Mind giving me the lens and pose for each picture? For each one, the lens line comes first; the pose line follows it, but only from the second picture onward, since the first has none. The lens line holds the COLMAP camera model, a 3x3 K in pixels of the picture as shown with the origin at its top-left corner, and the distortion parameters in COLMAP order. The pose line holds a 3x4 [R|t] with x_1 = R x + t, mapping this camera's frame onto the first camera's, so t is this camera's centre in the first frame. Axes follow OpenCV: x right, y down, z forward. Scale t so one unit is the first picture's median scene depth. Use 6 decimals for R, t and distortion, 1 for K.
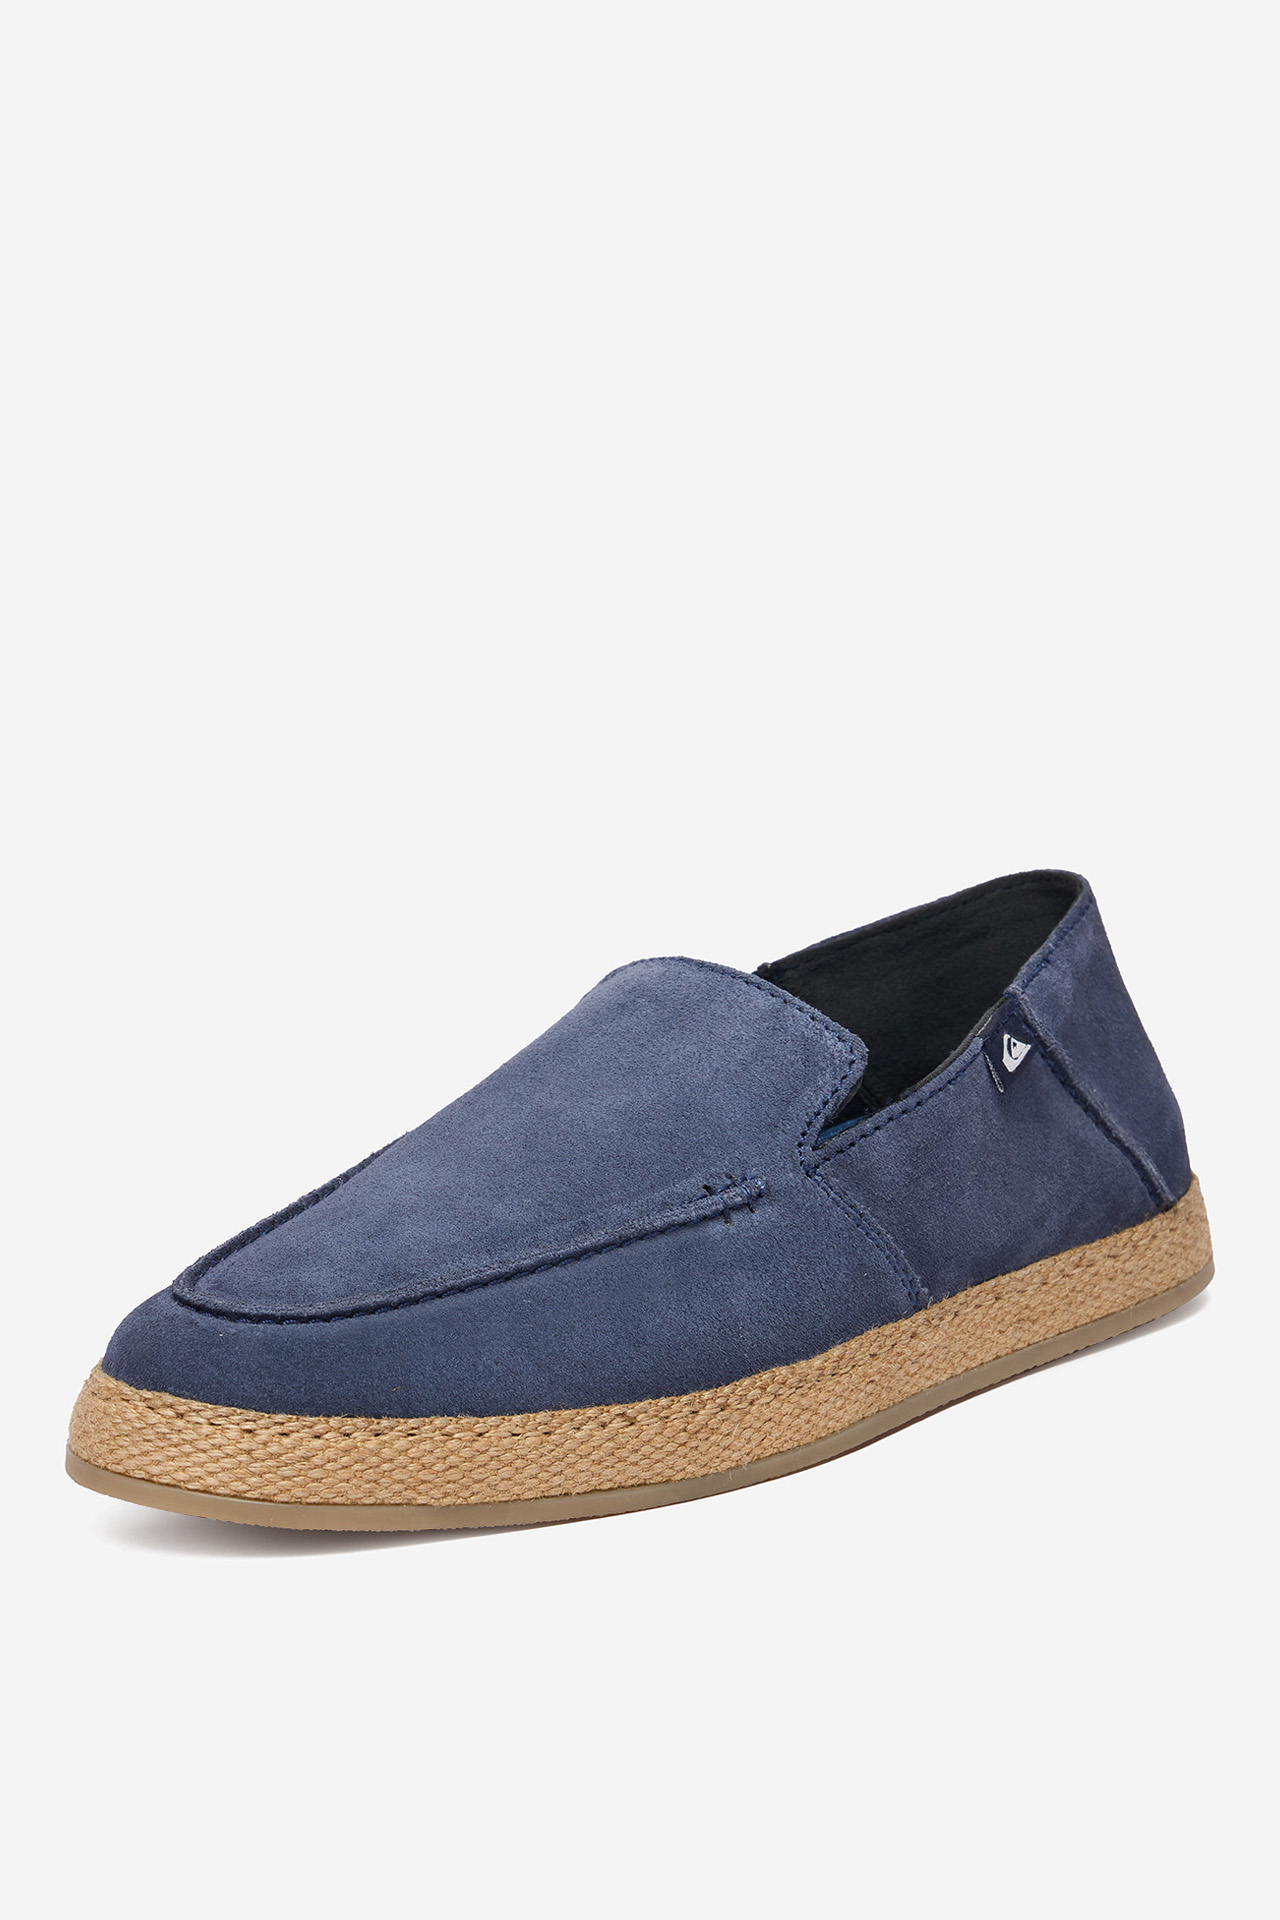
lens RADIAL K [[5860.7, 0, 640.1], [0, 5860.7, 959.7], [0, 0, 1]] dist [-0.176155, 0.000000]
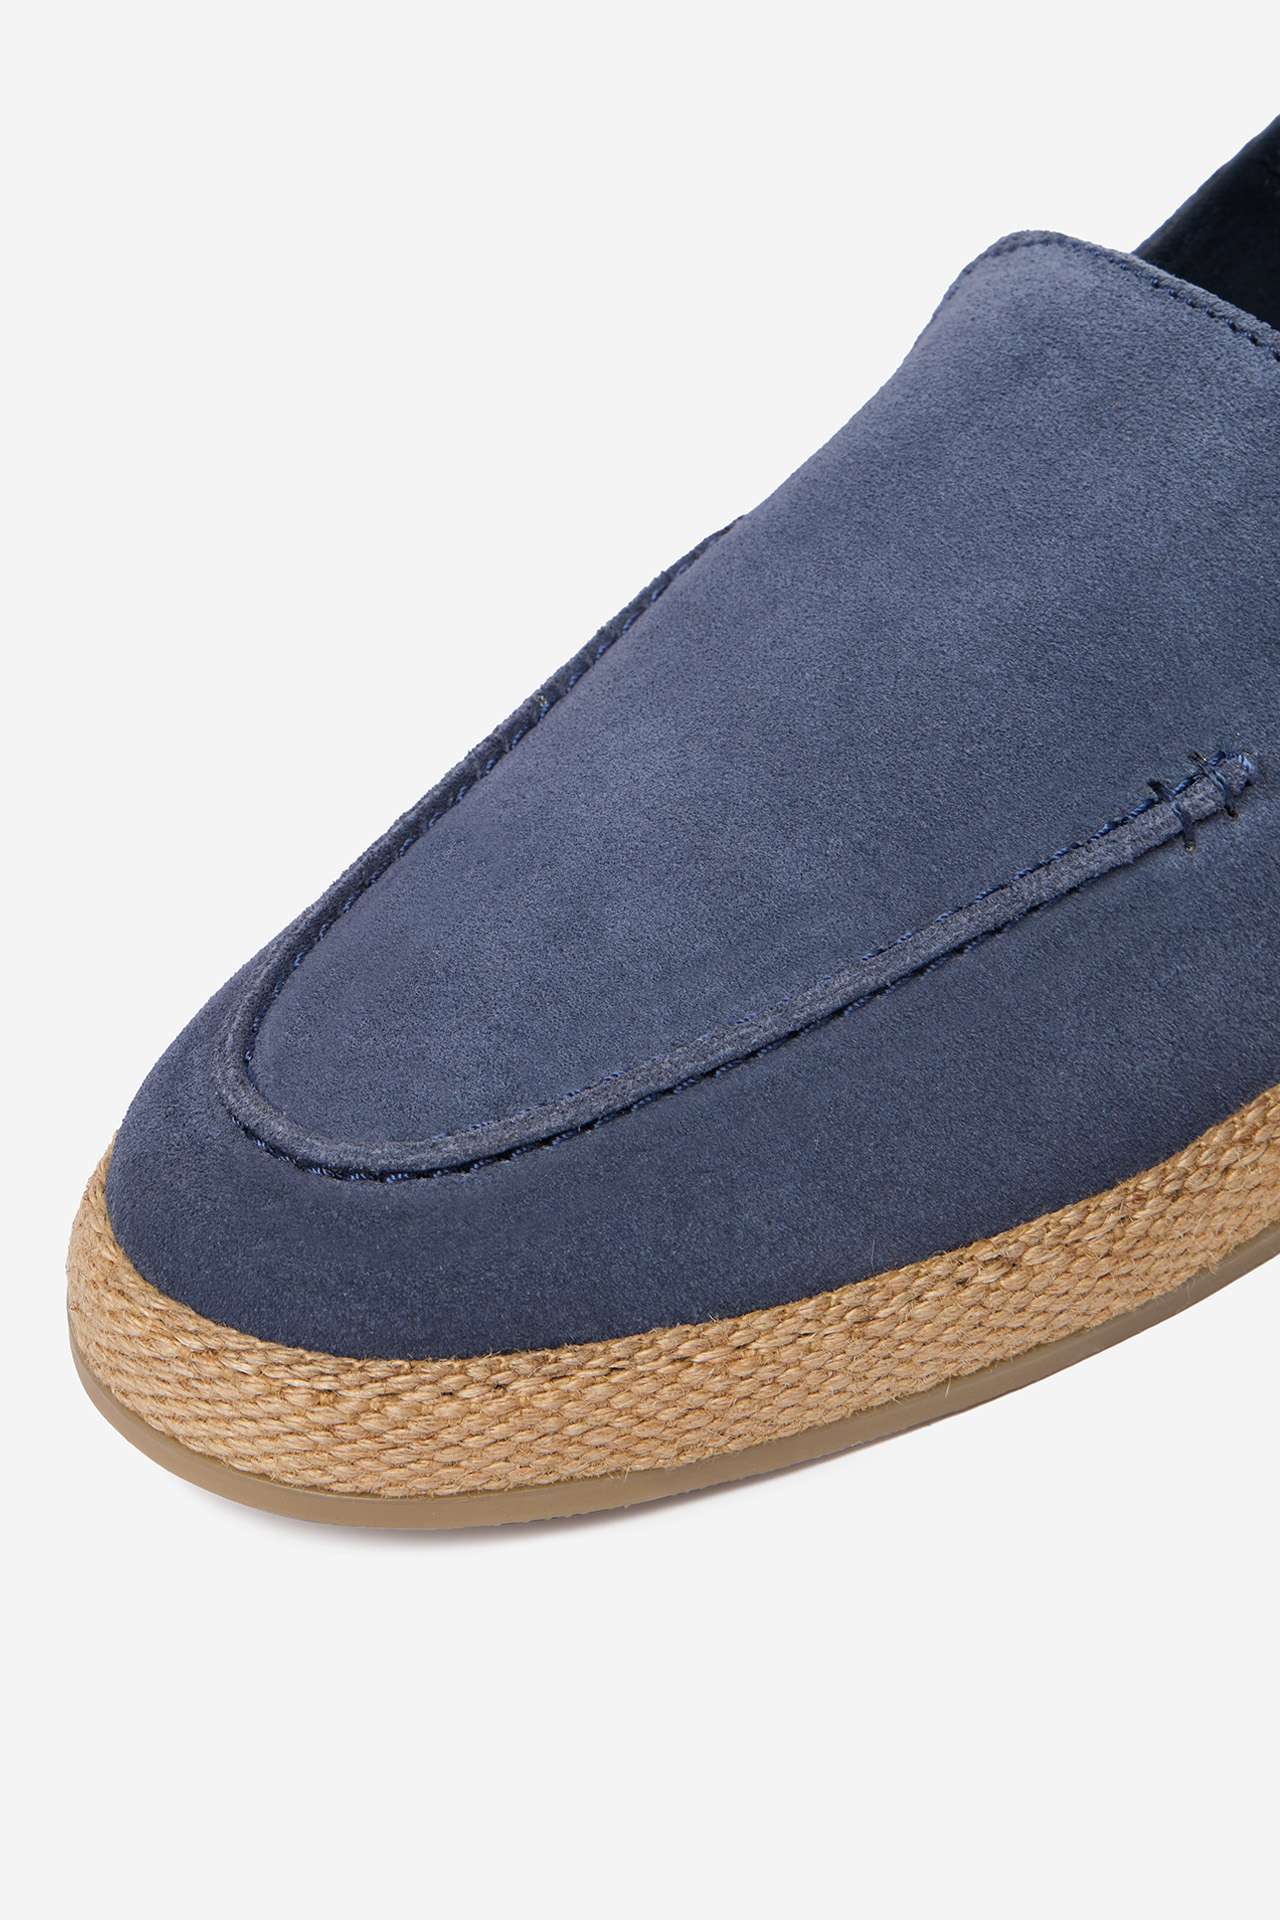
lens RADIAL K [[4409.0, 0, 640.1], [0, 4409.0, 959.8], [0, 0, 1]] dist [-0.103466, 0.000000]
pose [[0.991285, 0.009240, -0.131410, 0.019236], [0.046869, 0.907527, 0.417370, -0.134058], [0.123115, -0.419892, 0.899185, 0.628631]]
